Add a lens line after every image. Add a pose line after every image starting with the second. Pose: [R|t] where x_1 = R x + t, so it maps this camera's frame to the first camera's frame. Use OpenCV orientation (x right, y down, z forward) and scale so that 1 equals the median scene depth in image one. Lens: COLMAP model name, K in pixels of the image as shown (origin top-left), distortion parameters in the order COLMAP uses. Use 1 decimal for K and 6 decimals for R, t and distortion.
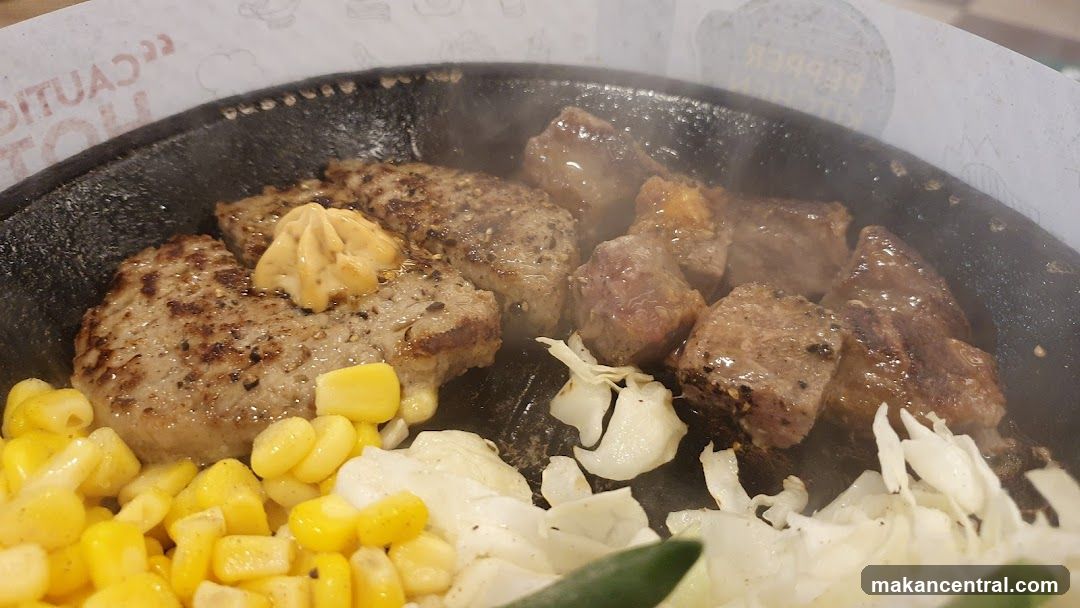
lens RADIAL K [[880.5, 0, 540.0], [0, 880.5, 304.0], [0, 0, 1]] dist [0.198374, -0.759752]
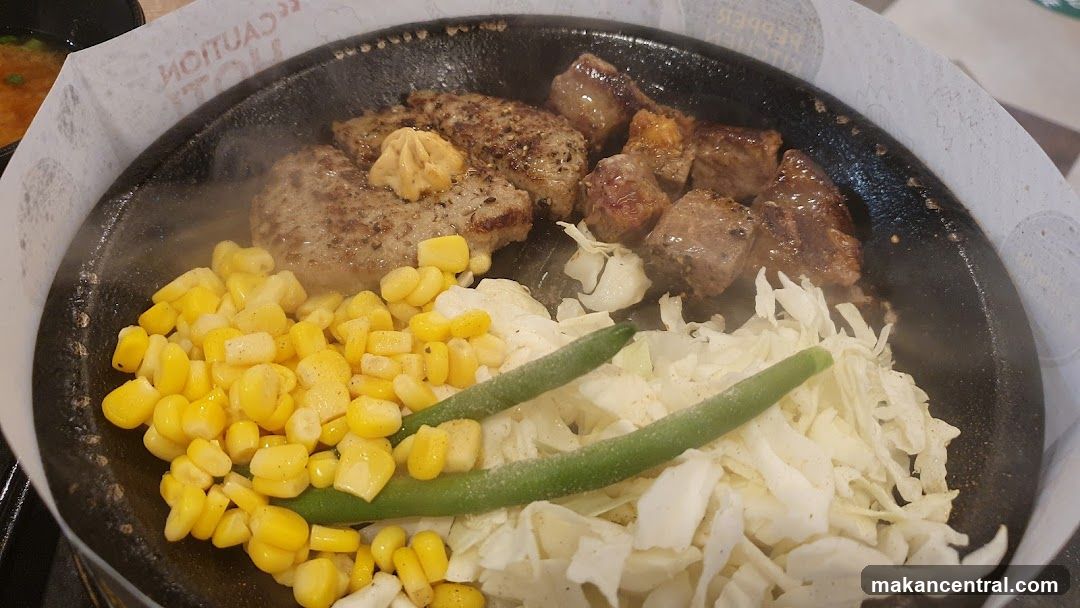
lens RADIAL K [[880.5, 0, 540.0], [0, 880.5, 304.0], [0, 0, 1]] dist [0.198374, -0.759752]
pose [[0.999428, 0.025808, -0.021855, 0.004675], [-0.023001, 0.992489, 0.120149, -0.003984], [0.024792, -0.119577, 0.992515, -0.497385]]
